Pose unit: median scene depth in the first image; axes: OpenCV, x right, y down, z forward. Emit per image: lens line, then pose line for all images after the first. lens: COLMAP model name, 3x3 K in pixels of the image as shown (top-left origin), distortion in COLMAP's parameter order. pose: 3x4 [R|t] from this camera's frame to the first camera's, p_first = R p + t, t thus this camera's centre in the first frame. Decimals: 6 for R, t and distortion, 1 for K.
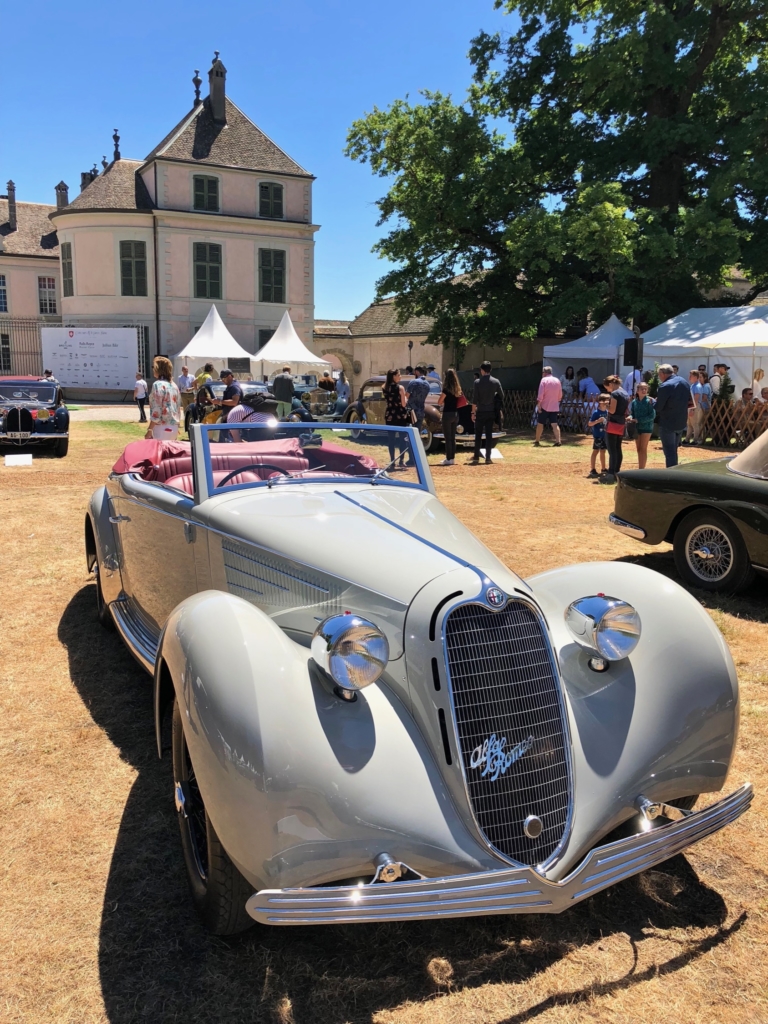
lens RADIAL K [[839.9, 0, 378.9], [0, 839.9, 508.2], [0, 0, 1]] dist [-0.009571, -0.008307]
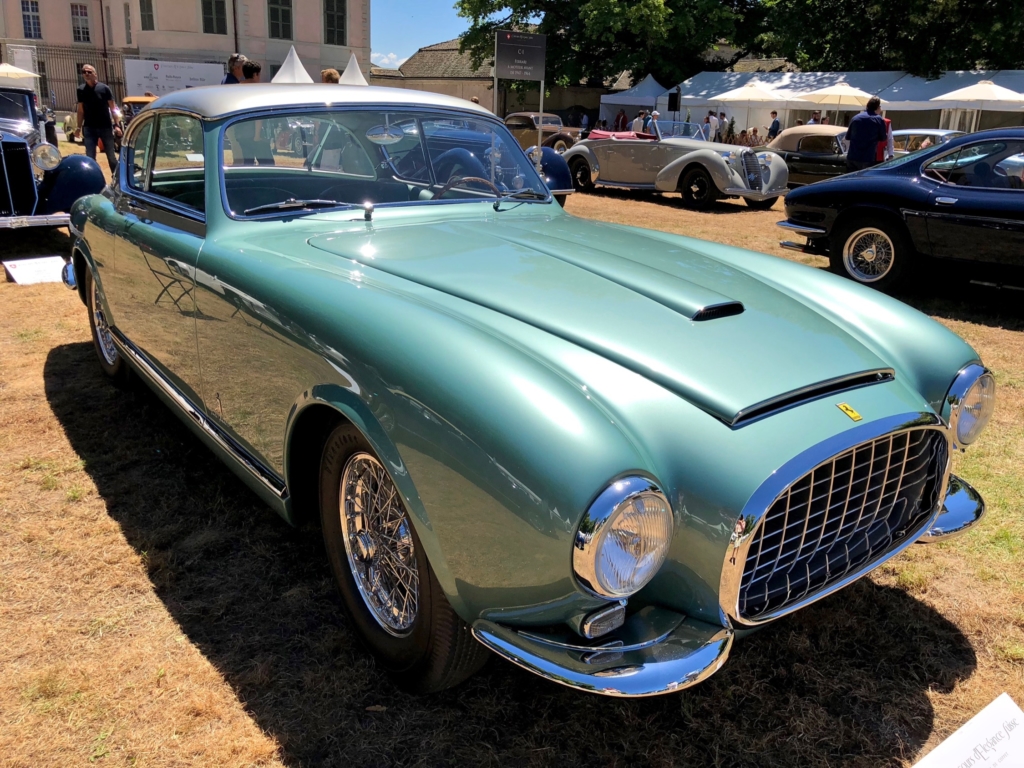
lens RADIAL K [[839.9, 0, 516.3], [0, 839.9, 378.5], [0, 0, 1]] dist [-0.009571, -0.008307]
pose [[0.980253, -0.029509, 0.195533, -0.129440], [0.001057, 0.989571, 0.144040, 0.040768], [-0.197745, -0.140989, 0.970061, -0.221940]]
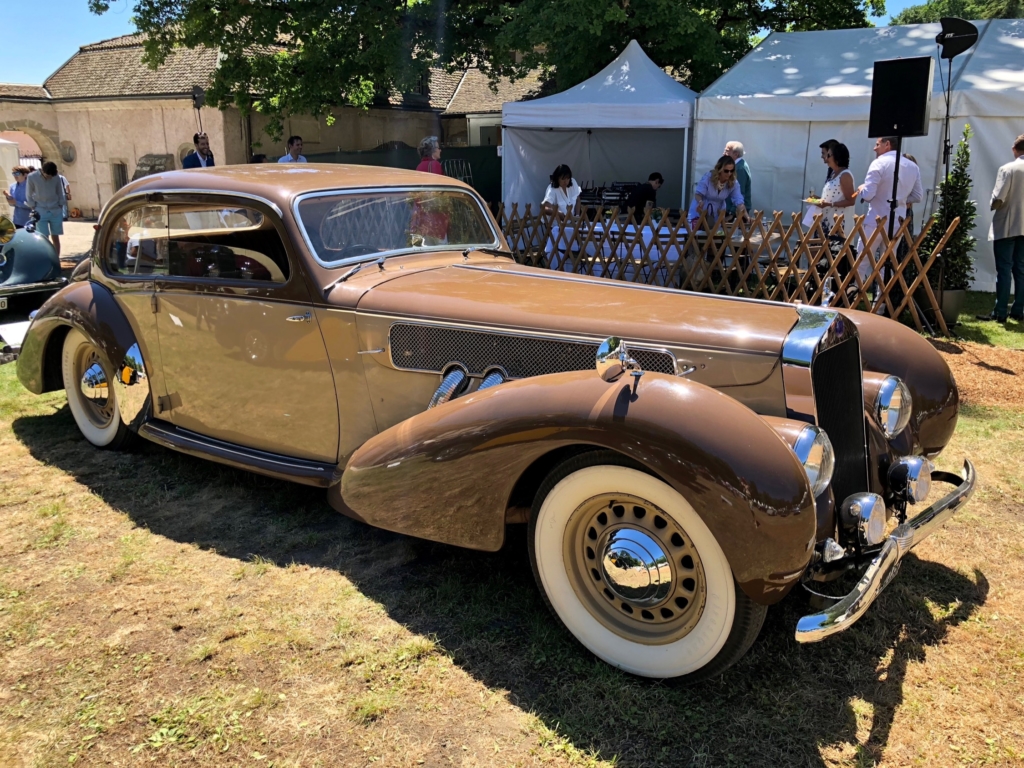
lens RADIAL K [[839.9, 0, 516.5], [0, 839.9, 379.4], [0, 0, 1]] dist [-0.009571, -0.008307]
pose [[0.899296, -0.107502, 0.423921, -0.008508], [0.067674, 0.991849, 0.107961, -0.050813], [-0.432072, -0.068401, 0.899241, 0.322817]]
